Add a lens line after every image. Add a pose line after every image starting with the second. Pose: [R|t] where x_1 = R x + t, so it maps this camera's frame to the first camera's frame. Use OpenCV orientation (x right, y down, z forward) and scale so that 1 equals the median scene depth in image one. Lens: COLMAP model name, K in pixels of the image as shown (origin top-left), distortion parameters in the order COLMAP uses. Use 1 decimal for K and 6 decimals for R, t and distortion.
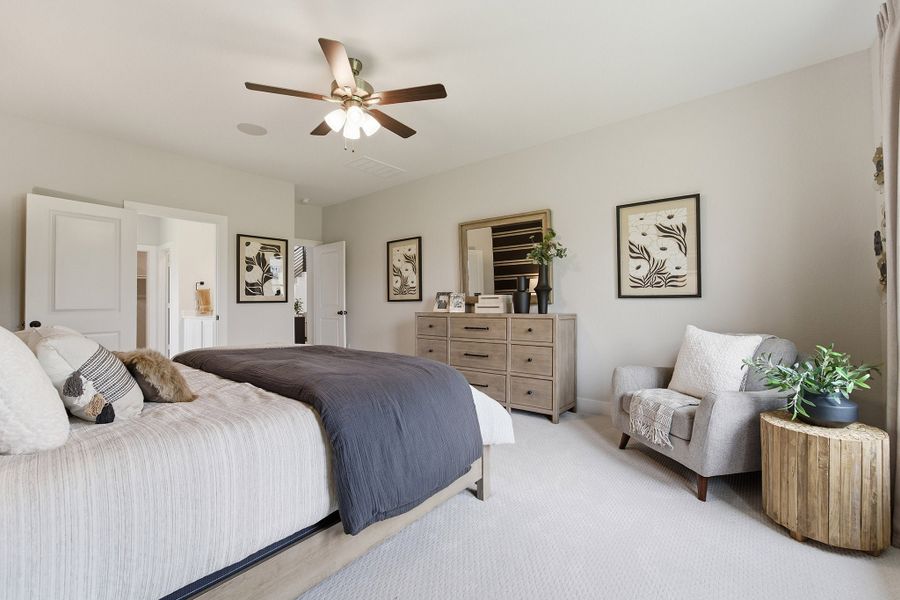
lens RADIAL K [[368.7, 0, 452.7], [0, 368.7, 302.2], [0, 0, 1]] dist [-0.005975, 0.002821]
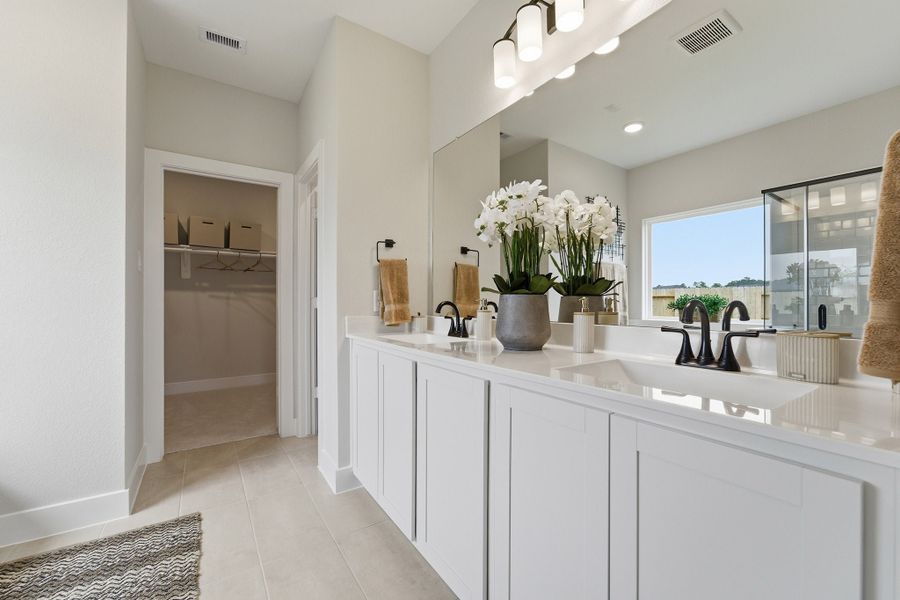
lens RADIAL K [[368.7, 0, 449.2], [0, 368.7, 301.7], [0, 0, 1]] dist [-0.005975, 0.002821]
pose [[0.951841, 0.000158, -0.306593, -0.509860], [-0.001247, 0.999994, -0.003357, 0.008235], [0.306590, 0.003578, 0.951835, 0.664083]]
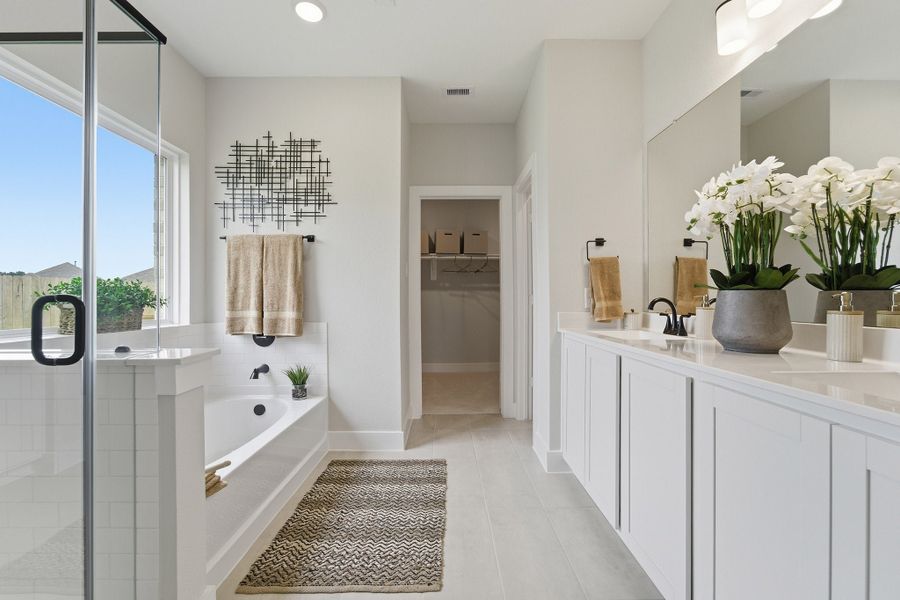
lens RADIAL K [[368.7, 0, 449.8], [0, 368.7, 300.2], [0, 0, 1]] dist [-0.005975, 0.002821]
pose [[0.630623, -0.000321, -0.776089, -0.486630], [0.002375, 0.999996, 0.001516, 0.007917], [0.776086, -0.002799, 0.630621, 0.643630]]
